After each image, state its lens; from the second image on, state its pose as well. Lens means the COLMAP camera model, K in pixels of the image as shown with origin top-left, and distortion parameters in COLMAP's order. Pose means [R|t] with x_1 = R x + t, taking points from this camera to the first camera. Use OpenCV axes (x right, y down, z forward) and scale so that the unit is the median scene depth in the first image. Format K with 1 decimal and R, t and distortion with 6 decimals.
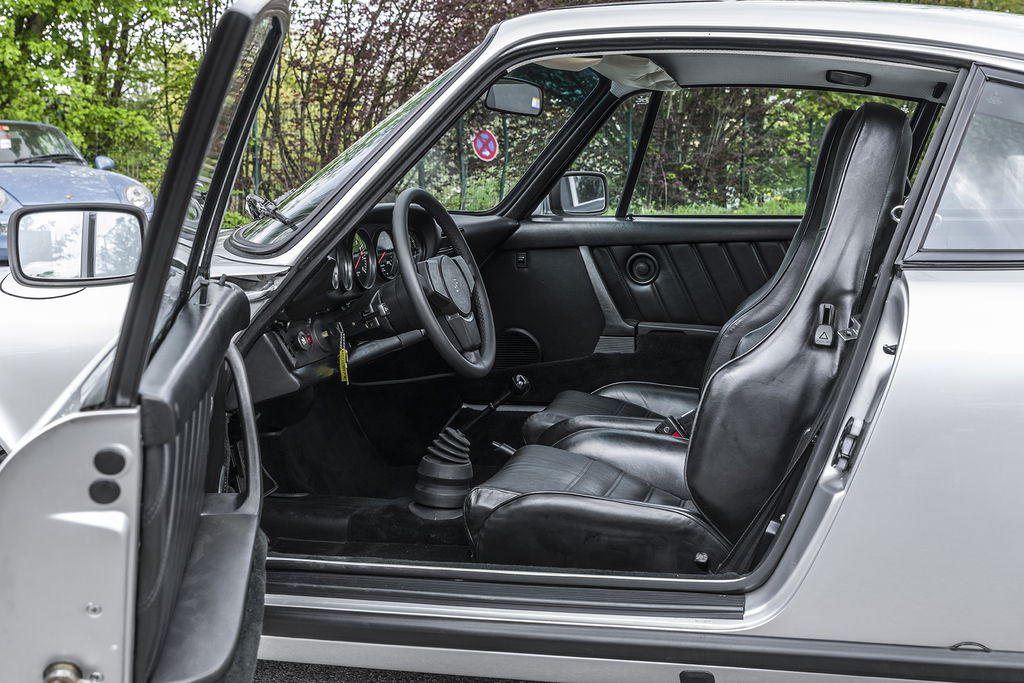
lens RADIAL K [[1397.1, 0, 512.0], [0, 1397.1, 341.5], [0, 0, 1]] dist [-0.127784, -0.014046]
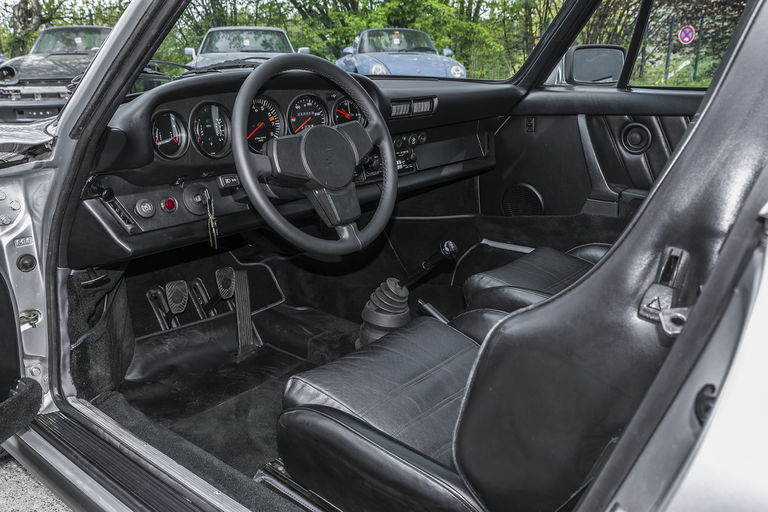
lens RADIAL K [[683.1, 0, 384.0], [0, 683.1, 256.0], [0, 0, 1]] dist [0.006475, 0.002755]
pose [[0.898647, 0.126705, -0.419976, 0.150267], [-0.060421, 0.984005, 0.167584, -0.039514], [0.434492, -0.125223, 0.891928, 0.440236]]
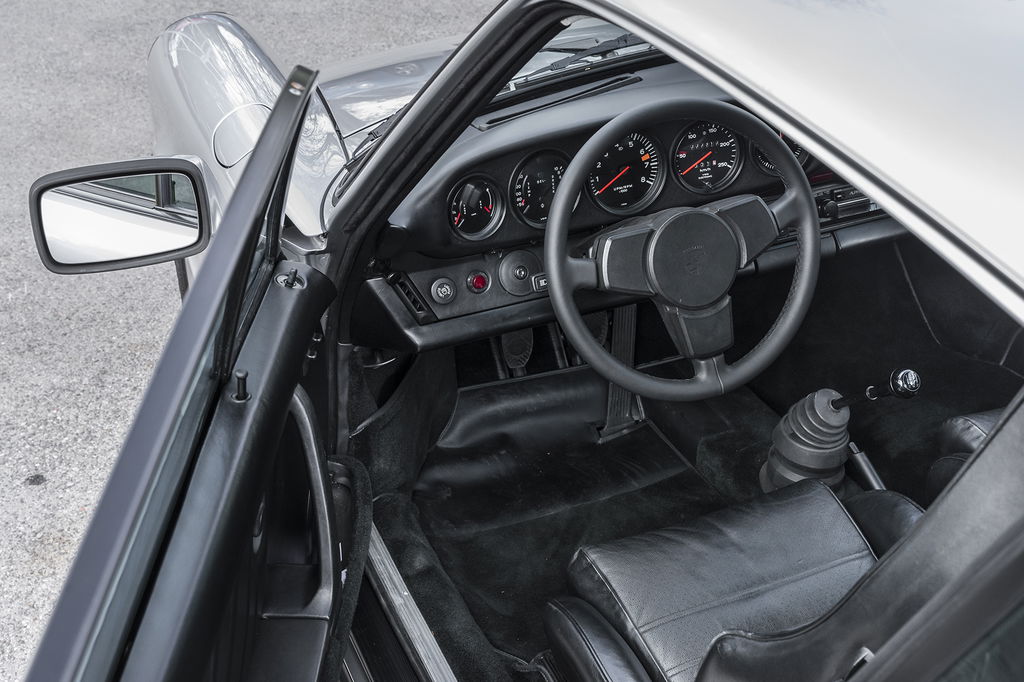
lens RADIAL K [[1356.3, 0, 511.9], [0, 1356.3, 328.7], [0, 0, 1]] dist [-0.002193, 0.016784]
pose [[0.608349, 0.385513, -0.693751, 0.272127], [-0.082398, 0.900061, 0.427903, -0.208560], [0.789381, -0.203151, 0.579317, 0.419397]]
